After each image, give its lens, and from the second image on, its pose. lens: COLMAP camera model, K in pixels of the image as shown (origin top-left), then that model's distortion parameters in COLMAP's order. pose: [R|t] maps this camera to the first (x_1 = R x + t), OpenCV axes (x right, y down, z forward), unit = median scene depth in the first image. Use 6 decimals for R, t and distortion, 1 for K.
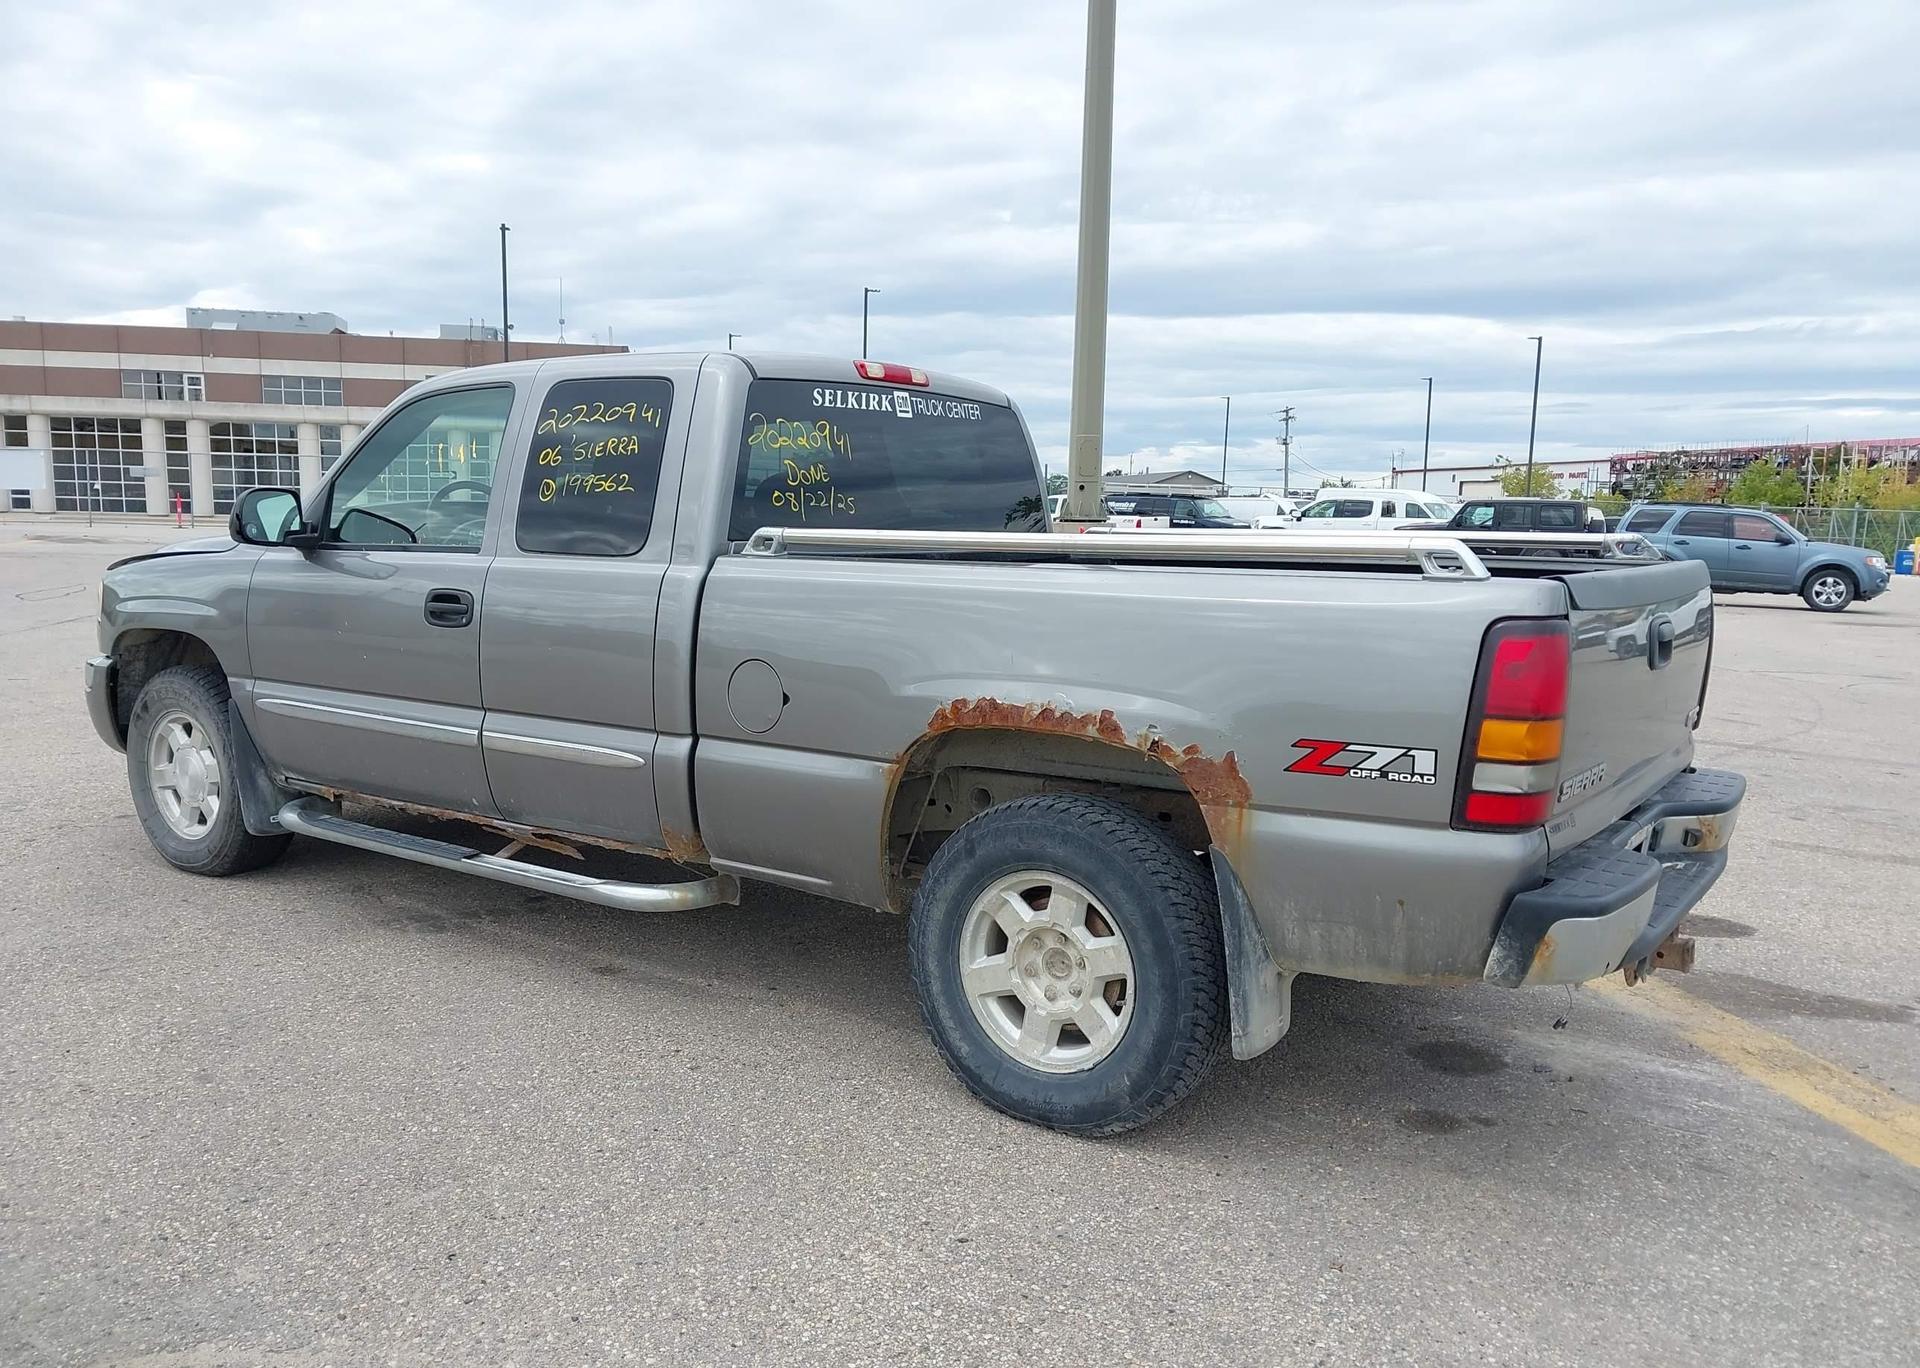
lens RADIAL K [[1501.0, 0, 971.5], [0, 1501.0, 748.0], [0, 0, 1]] dist [0.023220, -0.030054]
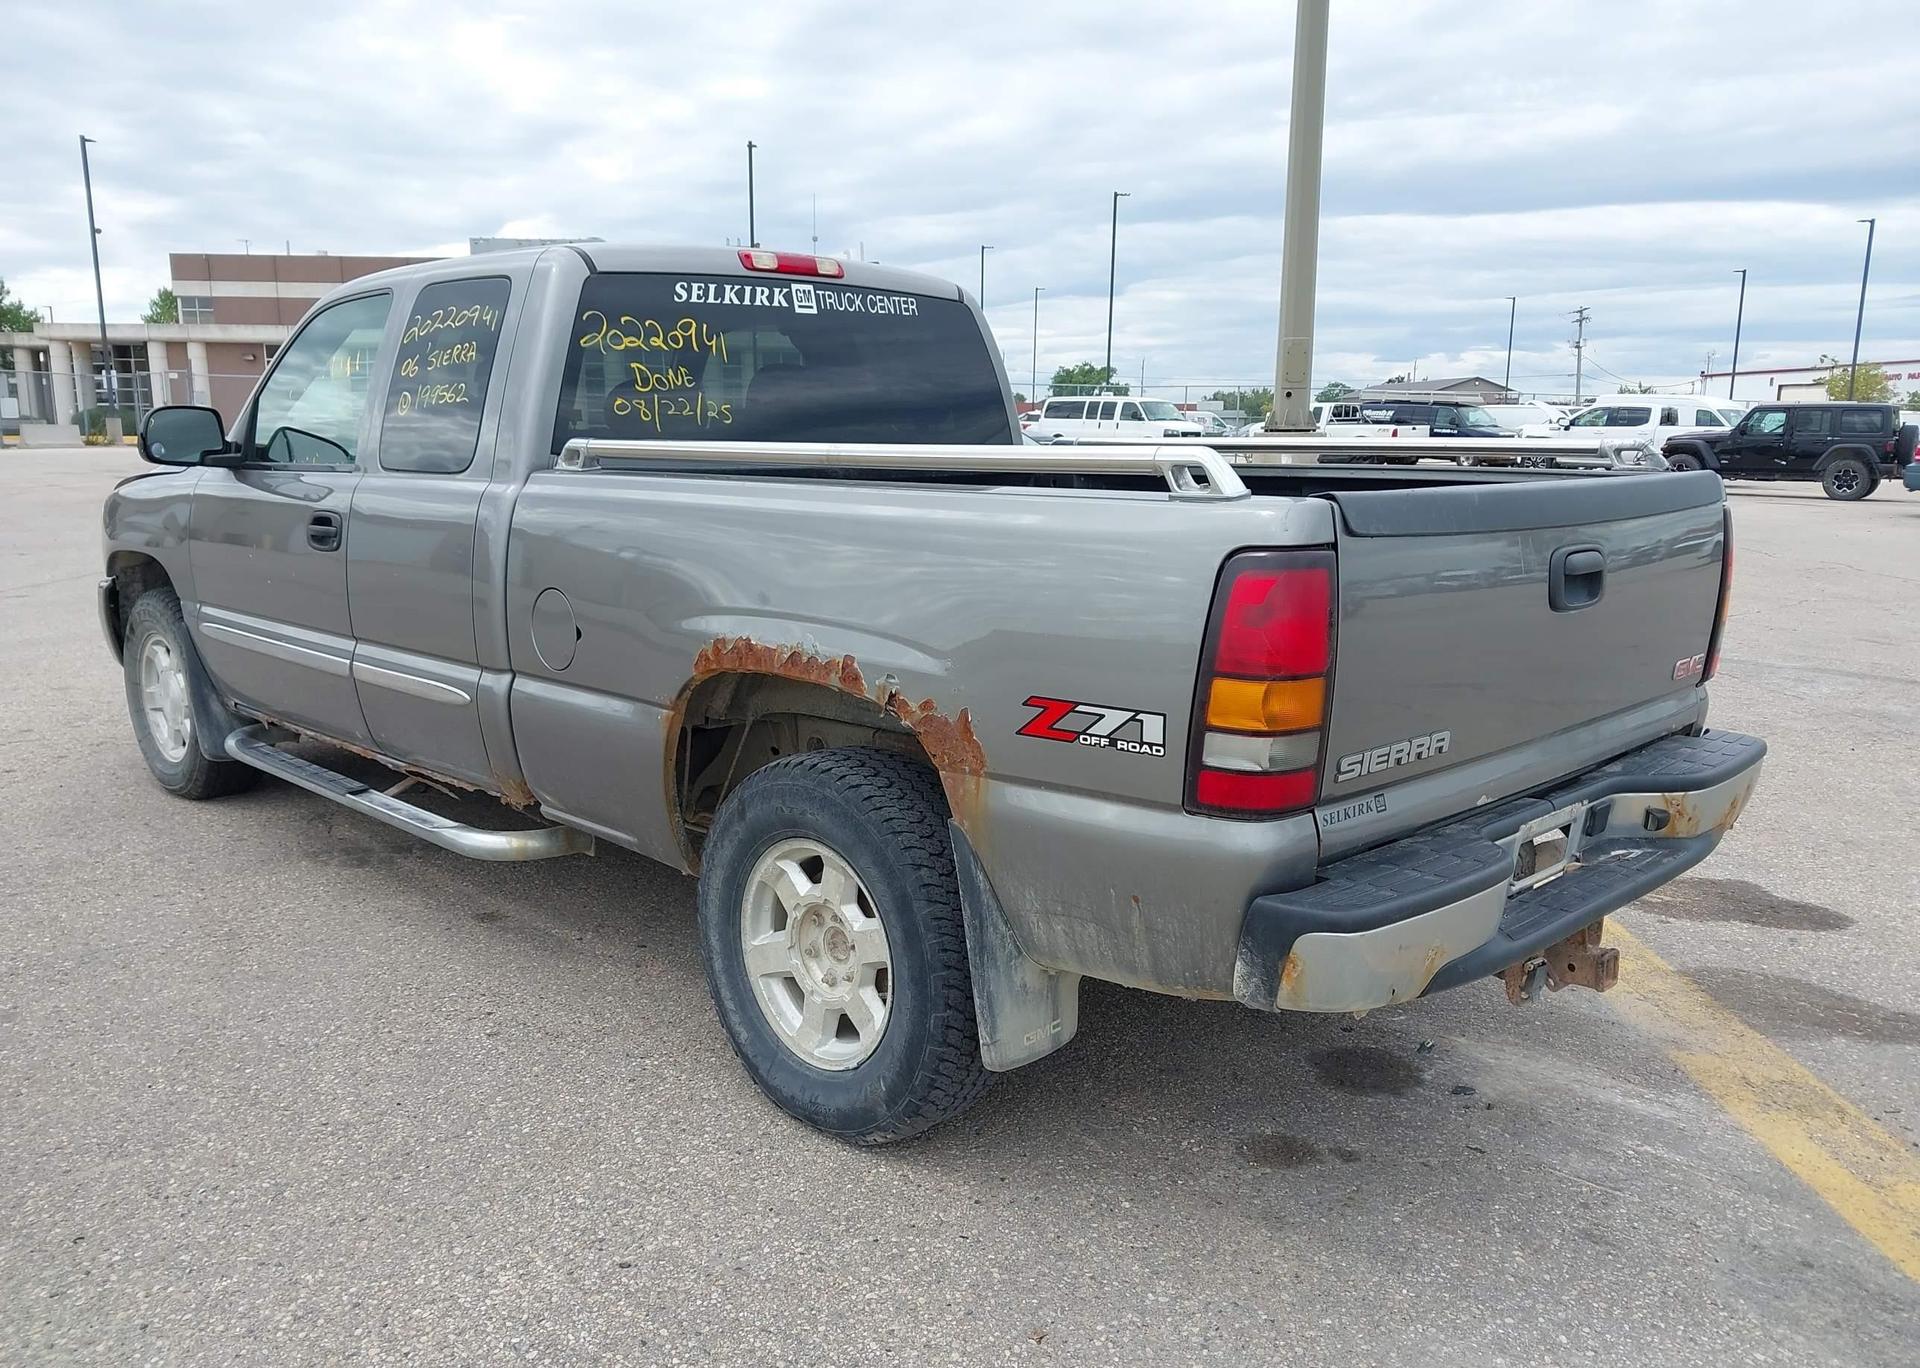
lens RADIAL K [[1501.0, 0, 971.5], [0, 1501.0, 766.2], [0, 0, 1]] dist [0.023220, -0.030054]
pose [[0.984546, 0.026660, -0.173084, 0.226640], [-0.015310, 0.997664, 0.066580, -0.014597], [0.174454, -0.062901, 0.982654, 0.133533]]
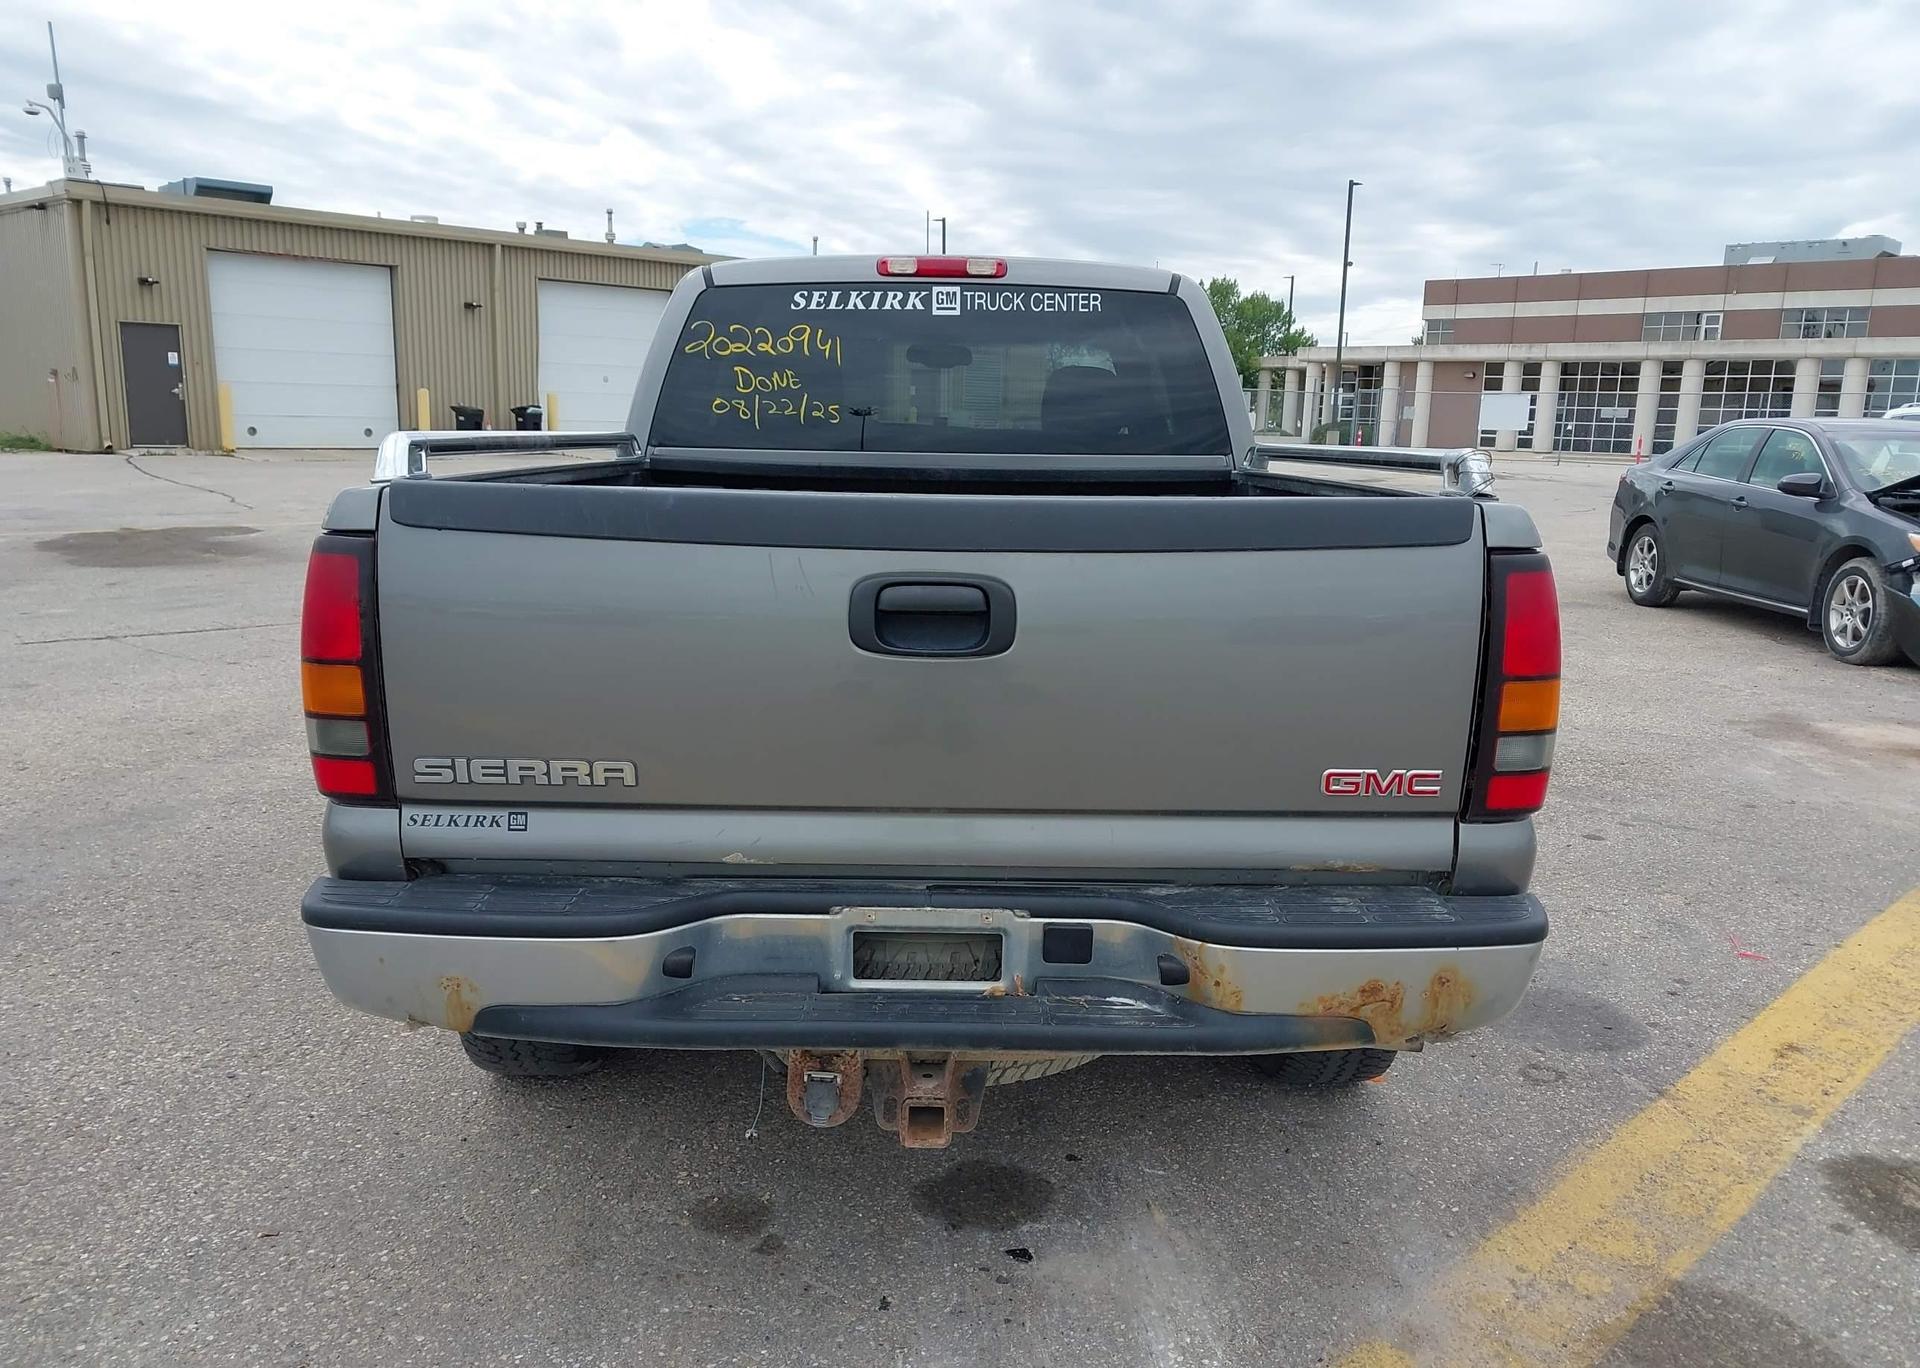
lens RADIAL K [[1501.0, 0, 969.3], [0, 1501.0, 760.1], [0, 0, 1]] dist [0.023220, -0.030054]
pose [[0.576195, 0.171315, -0.799156, 0.774129], [-0.135711, 0.984266, 0.113149, -0.065998], [0.805967, 0.043258, 0.590378, 0.523616]]
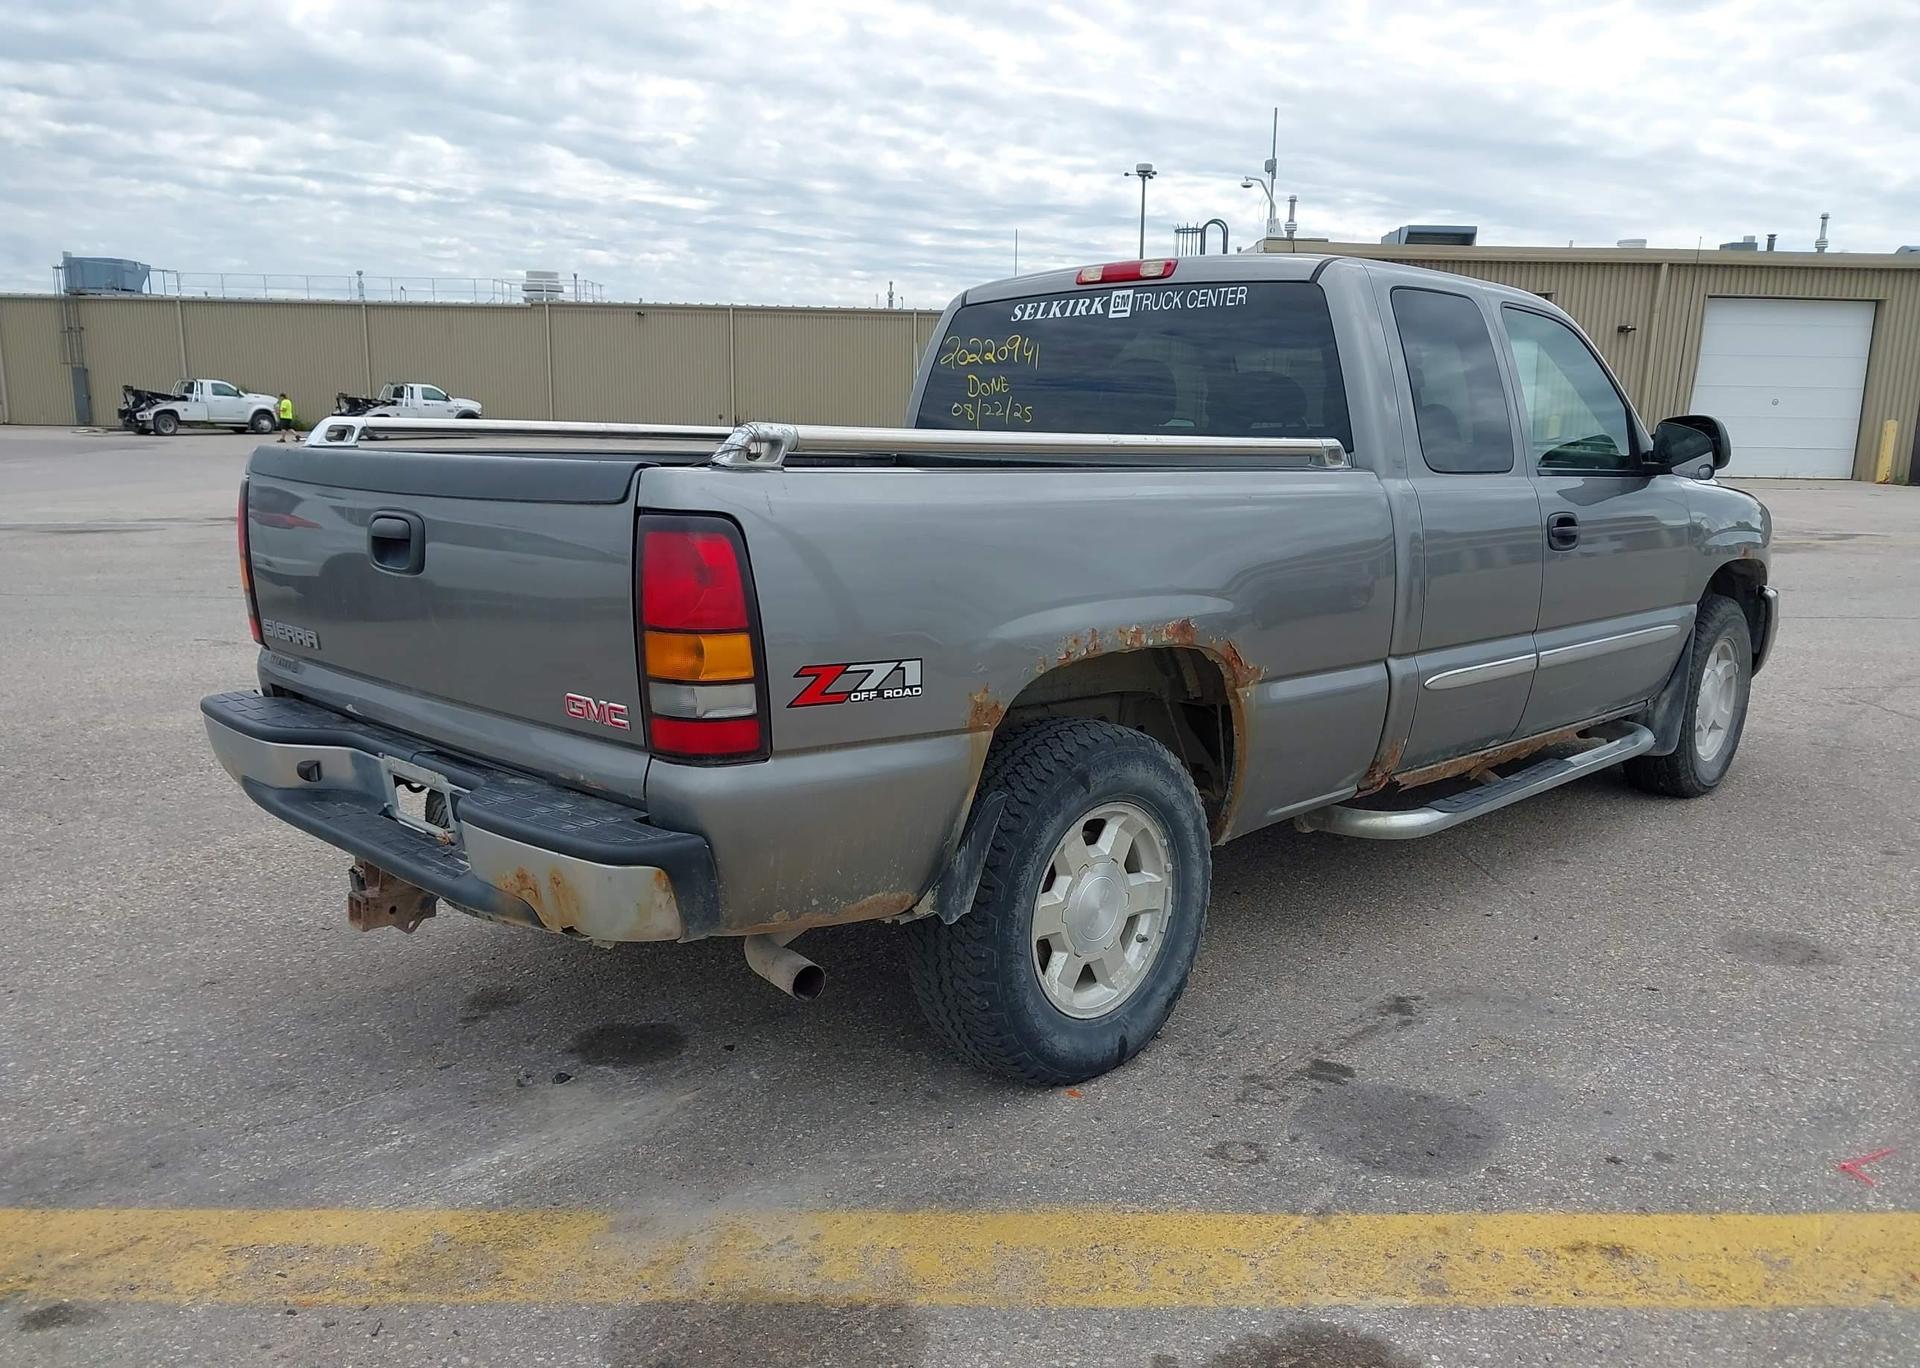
lens RADIAL K [[1501.0, 0, 964.4], [0, 1501.0, 773.0], [0, 0, 1]] dist [0.023220, -0.030054]
pose [[-0.179389, 0.197169, -0.963817, 0.992158], [-0.172814, 0.958160, 0.228176, -0.155051], [0.968481, 0.207494, -0.137810, 1.165225]]
